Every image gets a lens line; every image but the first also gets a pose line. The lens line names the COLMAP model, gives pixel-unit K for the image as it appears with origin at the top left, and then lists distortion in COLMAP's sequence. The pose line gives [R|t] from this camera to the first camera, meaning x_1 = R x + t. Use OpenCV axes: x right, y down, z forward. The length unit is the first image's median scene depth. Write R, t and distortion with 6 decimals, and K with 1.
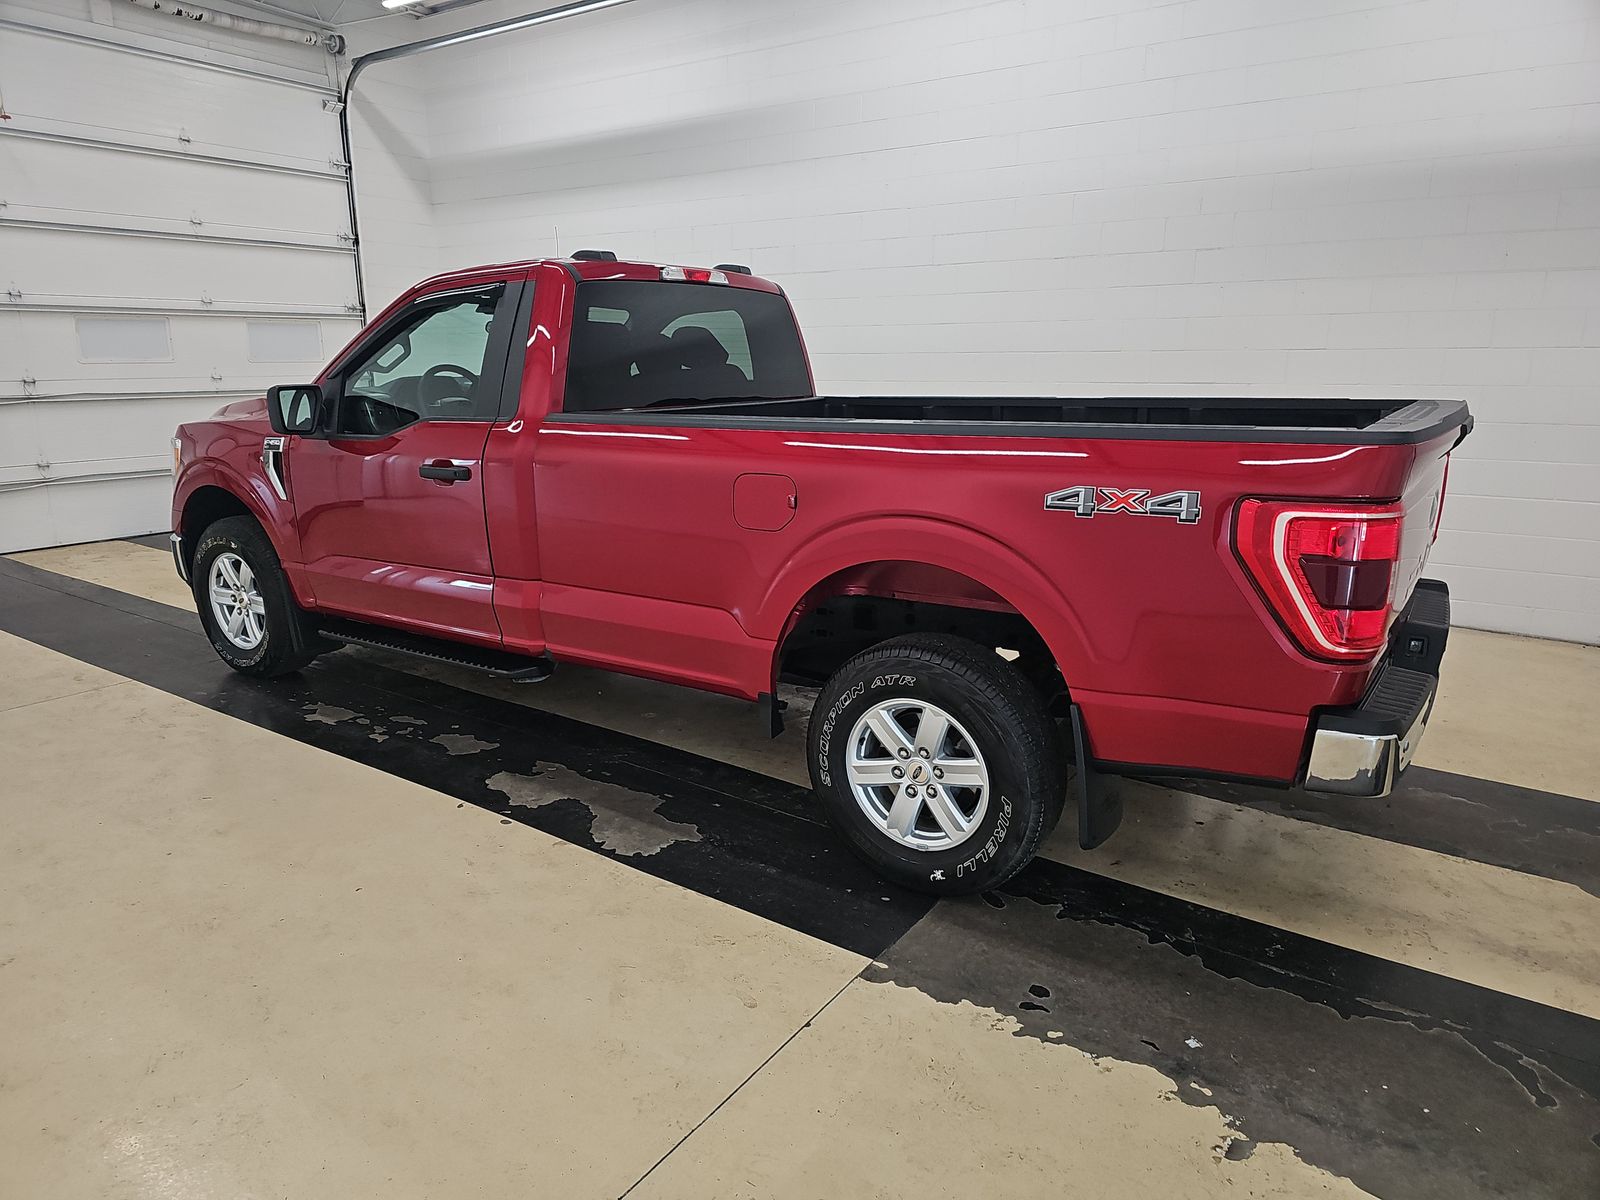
lens RADIAL K [[1059.8, 0, 792.7], [0, 1059.8, 600.7], [0, 0, 1]] dist [0.044788, -0.034525]
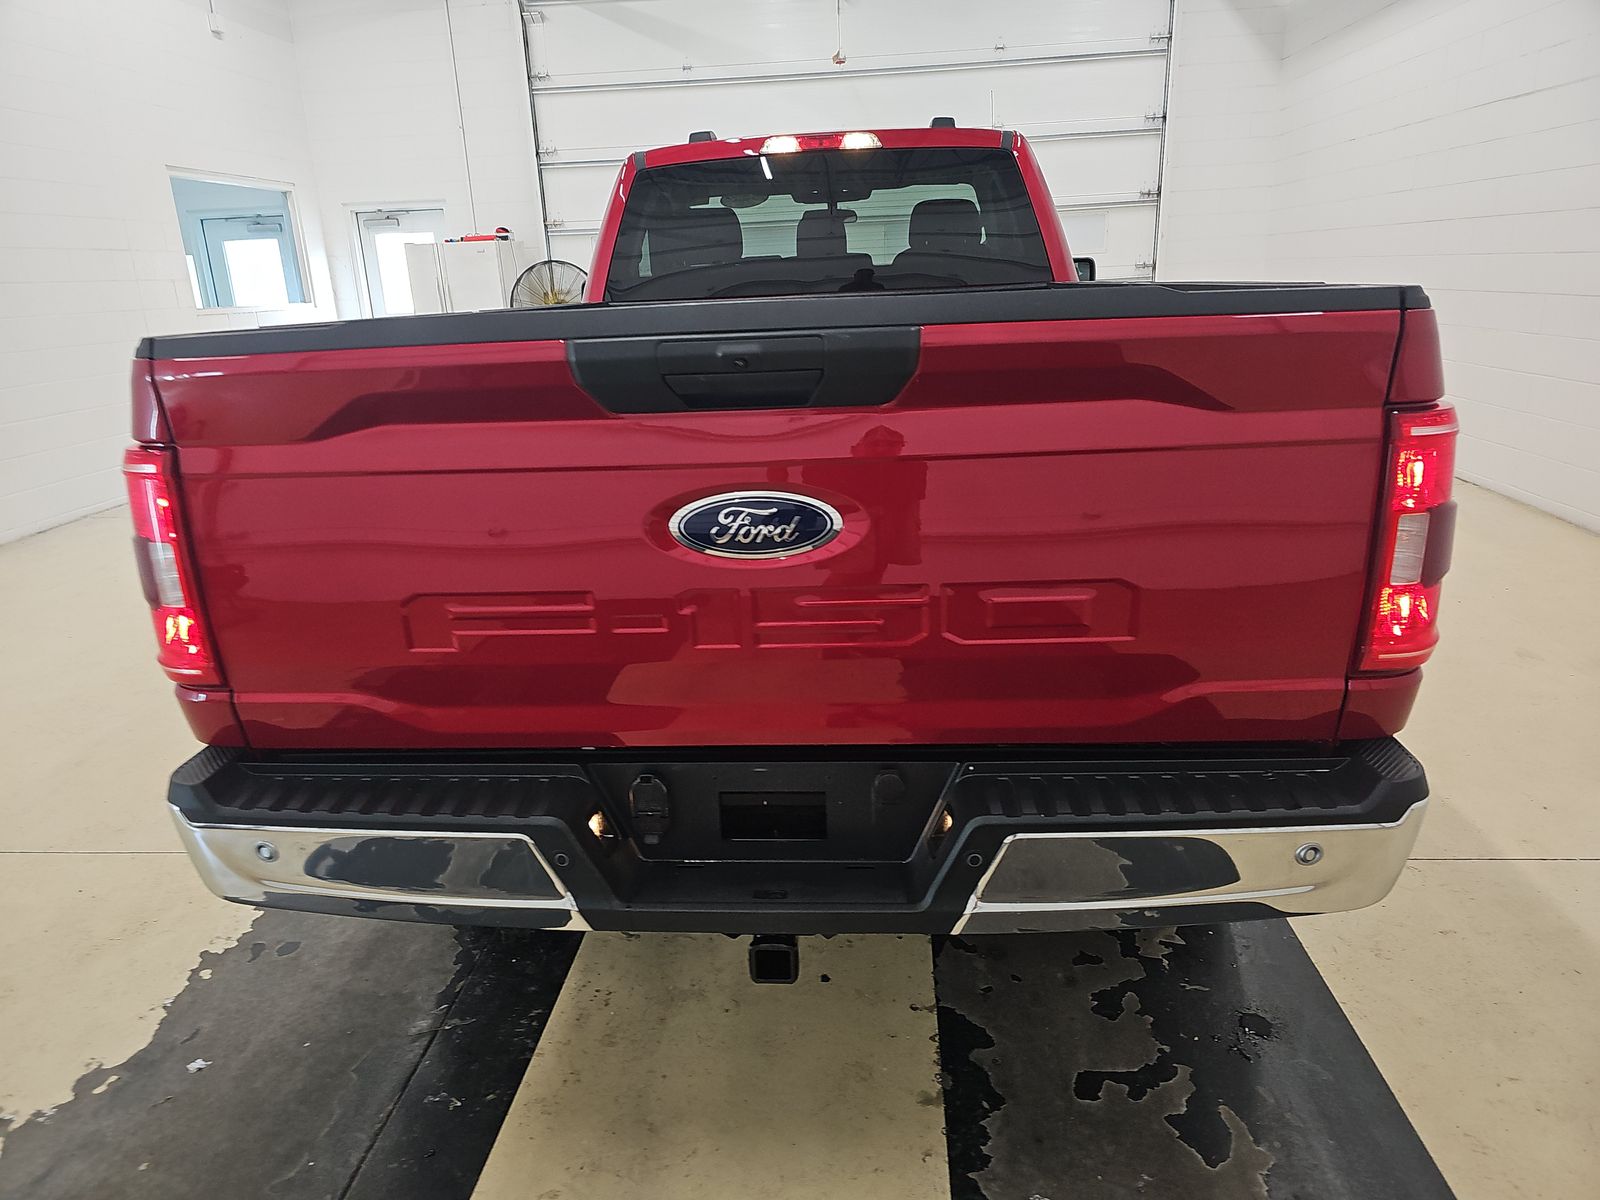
lens RADIAL K [[1059.8, 0, 792.7], [0, 1059.8, 600.7], [0, 0, 1]] dist [0.044788, -0.034525]
pose [[0.488783, 0.238972, -0.839037, 0.742178], [-0.158246, 0.970083, 0.184109, -0.105280], [0.857933, 0.042785, 0.511977, 0.576014]]
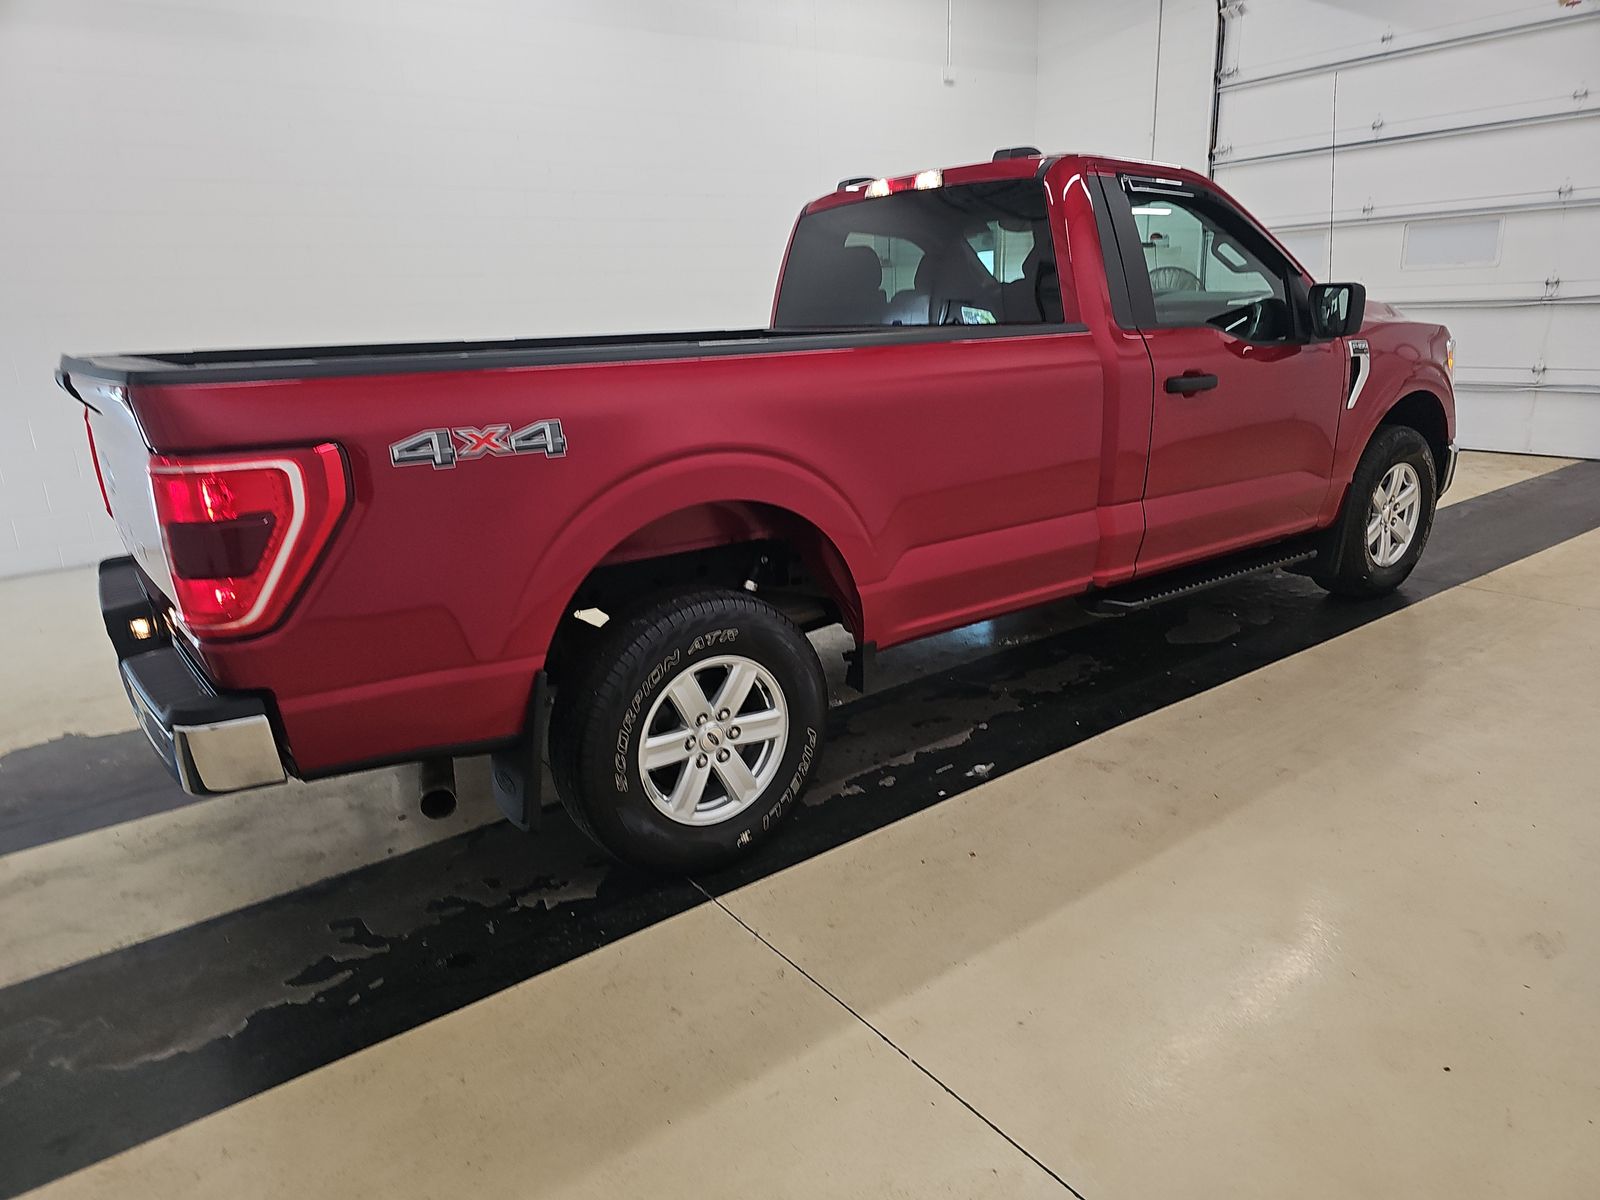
lens RADIAL K [[1059.8, 0, 792.7], [0, 1059.8, 600.7], [0, 0, 1]] dist [0.044788, -0.034525]
pose [[-0.350255, 0.270010, -0.896893, 0.899581], [-0.171231, 0.922955, 0.344725, -0.287420], [0.920870, 0.274317, -0.277035, 1.321247]]
